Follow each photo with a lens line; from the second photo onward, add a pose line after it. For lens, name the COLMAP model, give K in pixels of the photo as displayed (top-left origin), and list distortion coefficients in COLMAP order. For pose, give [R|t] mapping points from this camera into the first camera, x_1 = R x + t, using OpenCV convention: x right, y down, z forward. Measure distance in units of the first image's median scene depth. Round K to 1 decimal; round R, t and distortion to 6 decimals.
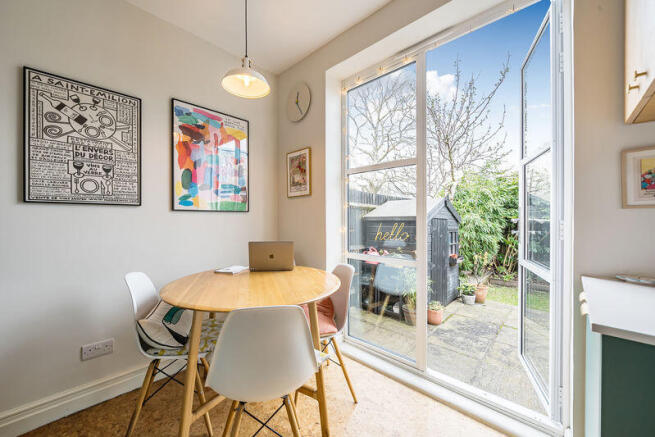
lens RADIAL K [[248.2, 0, 324.7], [0, 248.2, 218.9], [0, 0, 1]] dist [-0.002666, -0.000399]
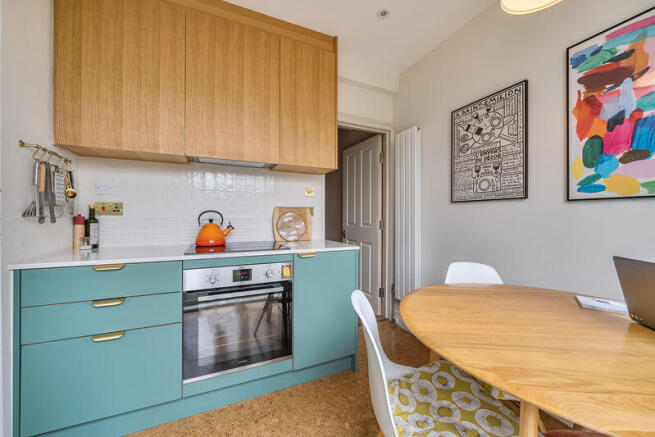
lens RADIAL K [[248.2, 0, 317.9], [0, 248.2, 217.1], [0, 0, 1]] dist [-0.002666, -0.000399]
pose [[-0.396678, 0.002058, -0.917956, 0.346894], [-0.004682, 0.999980, 0.004265, 0.013342], [0.917946, 0.005990, -0.396660, 0.602310]]
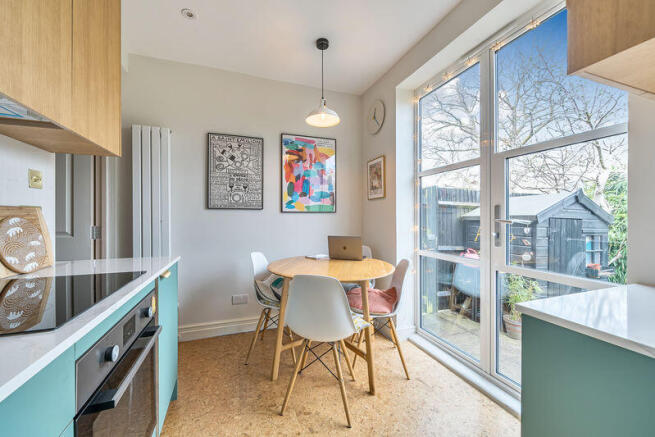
lens RADIAL K [[248.2, 0, 326.0], [0, 248.2, 217.4], [0, 0, 1]] dist [-0.002666, -0.000399]
pose [[0.896255, 0.001380, -0.443537, 0.243739], [-0.002300, 0.999996, -0.001537, -0.002392], [0.443533, 0.002398, 0.896255, -0.163469]]
